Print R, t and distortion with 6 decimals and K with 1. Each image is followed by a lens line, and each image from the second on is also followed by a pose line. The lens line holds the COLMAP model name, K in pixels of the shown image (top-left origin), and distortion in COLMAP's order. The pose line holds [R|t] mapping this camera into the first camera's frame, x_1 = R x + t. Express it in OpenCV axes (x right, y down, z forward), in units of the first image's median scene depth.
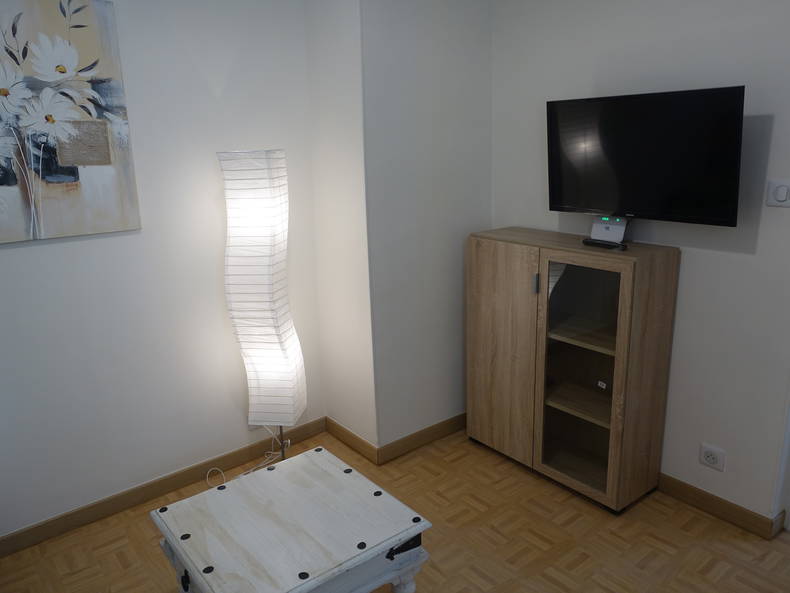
lens RADIAL K [[633.8, 0, 396.8], [0, 633.8, 296.5], [0, 0, 1]] dist [0.043744, -0.002577]
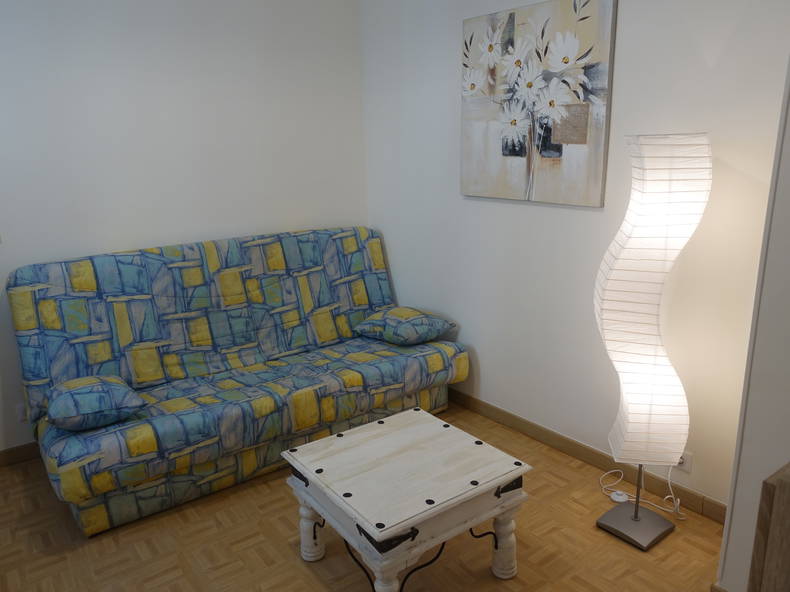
lens RADIAL K [[633.8, 0, 396.3], [0, 633.8, 295.7], [0, 0, 1]] dist [0.043744, -0.002577]
pose [[-0.032302, 0.276644, -0.960429, 0.710608], [-0.228745, 0.933380, 0.276546, -0.202353], [0.972950, 0.228627, 0.033131, 0.752554]]
